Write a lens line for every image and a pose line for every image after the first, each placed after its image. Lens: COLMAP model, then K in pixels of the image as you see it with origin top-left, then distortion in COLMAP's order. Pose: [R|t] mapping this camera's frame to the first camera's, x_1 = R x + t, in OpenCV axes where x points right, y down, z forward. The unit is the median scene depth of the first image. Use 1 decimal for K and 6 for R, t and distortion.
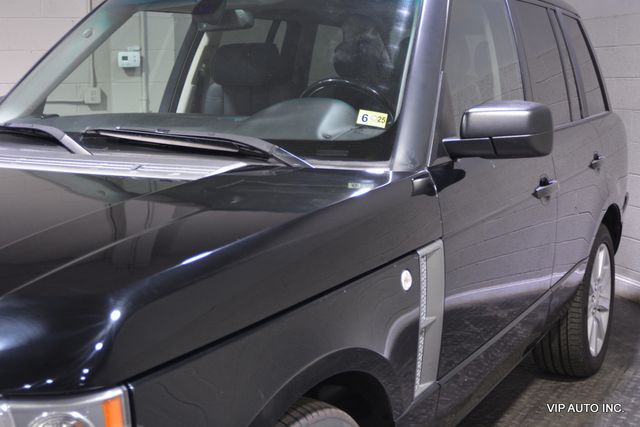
lens RADIAL K [[928.8, 0, 323.0], [0, 928.8, 212.8], [0, 0, 1]] dist [-0.048900, 0.000000]
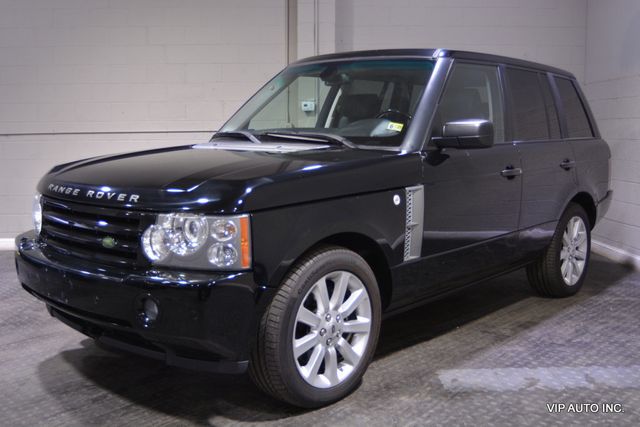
lens RADIAL K [[703.0, 0, 319.7], [0, 703.0, 214.6], [0, 0, 1]] dist [-0.052259, 0.000000]
pose [[0.971888, 0.033490, -0.233048, 0.212662], [-0.039620, 0.998980, -0.021674, 0.107254], [0.232085, 0.030298, 0.972224, -0.427174]]
